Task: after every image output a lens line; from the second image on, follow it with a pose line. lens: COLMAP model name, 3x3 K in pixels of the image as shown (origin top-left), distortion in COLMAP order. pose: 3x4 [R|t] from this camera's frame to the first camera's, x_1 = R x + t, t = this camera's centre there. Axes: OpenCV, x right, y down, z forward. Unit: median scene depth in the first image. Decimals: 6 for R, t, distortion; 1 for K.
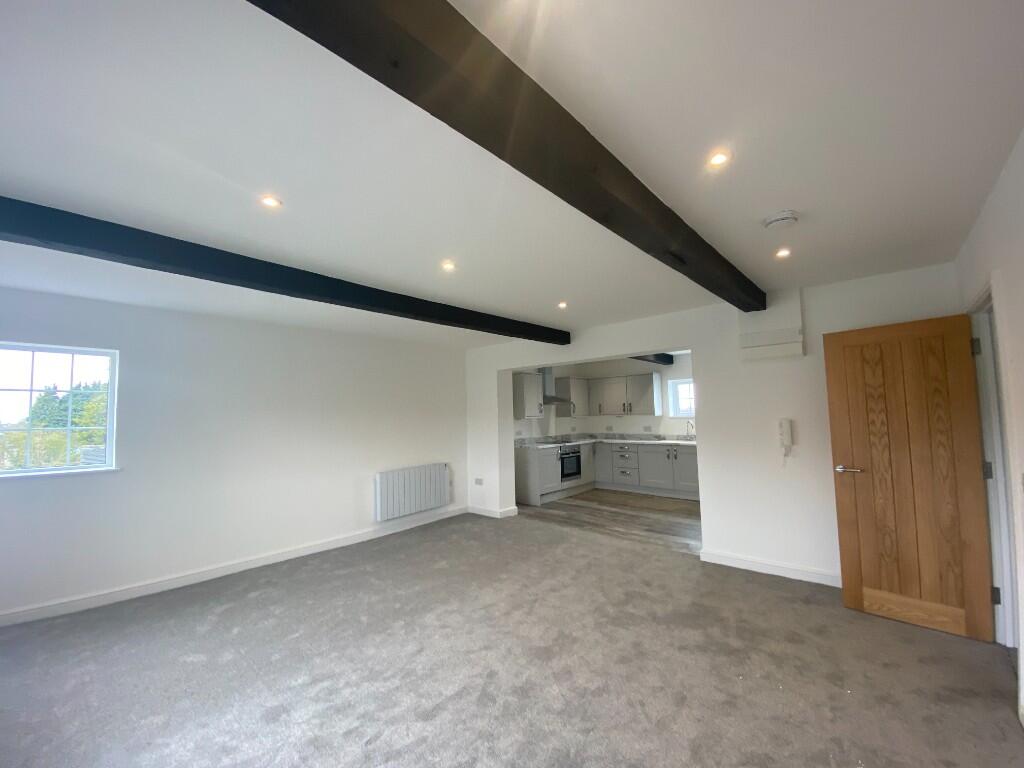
lens RADIAL K [[424.9, 0, 518.6], [0, 424.9, 381.3], [0, 0, 1]] dist [0.001205, -0.000109]
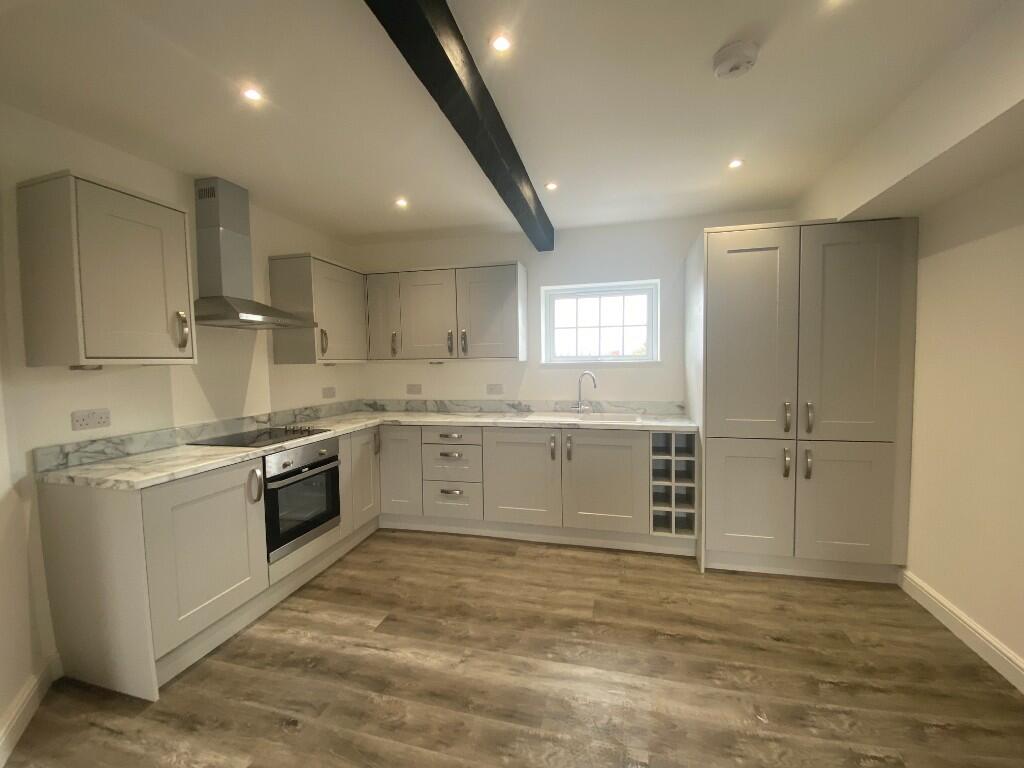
lens RADIAL K [[424.9, 0, 518.6], [0, 424.9, 381.3], [0, 0, 1]] dist [0.001205, -0.000109]
pose [[0.891826, -0.014958, 0.452131, 0.116293], [-0.038427, 0.993336, 0.108660, 0.052566], [-0.450744, -0.114279, 0.885308, 0.591913]]
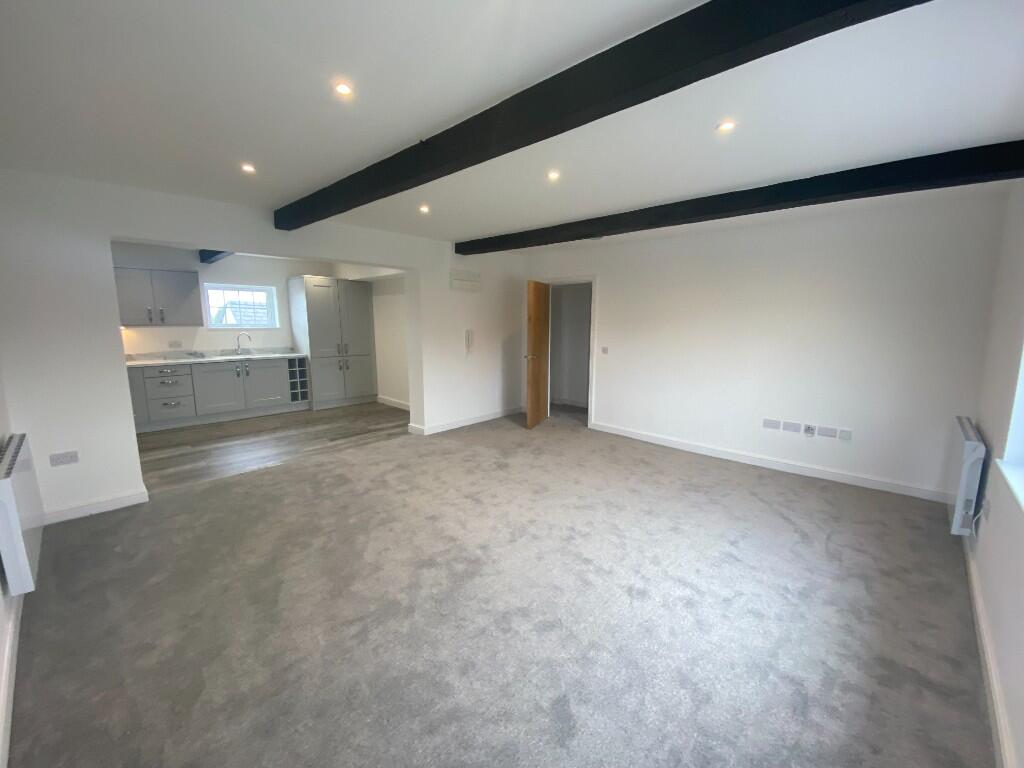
lens RADIAL K [[424.9, 0, 518.6], [0, 424.9, 381.3], [0, 0, 1]] dist [0.001205, -0.000109]
pose [[0.012856, -0.123021, 0.992321, -0.471124], [-0.077344, 0.989307, 0.123649, 0.036127], [-0.996922, -0.078339, 0.003203, 0.390234]]
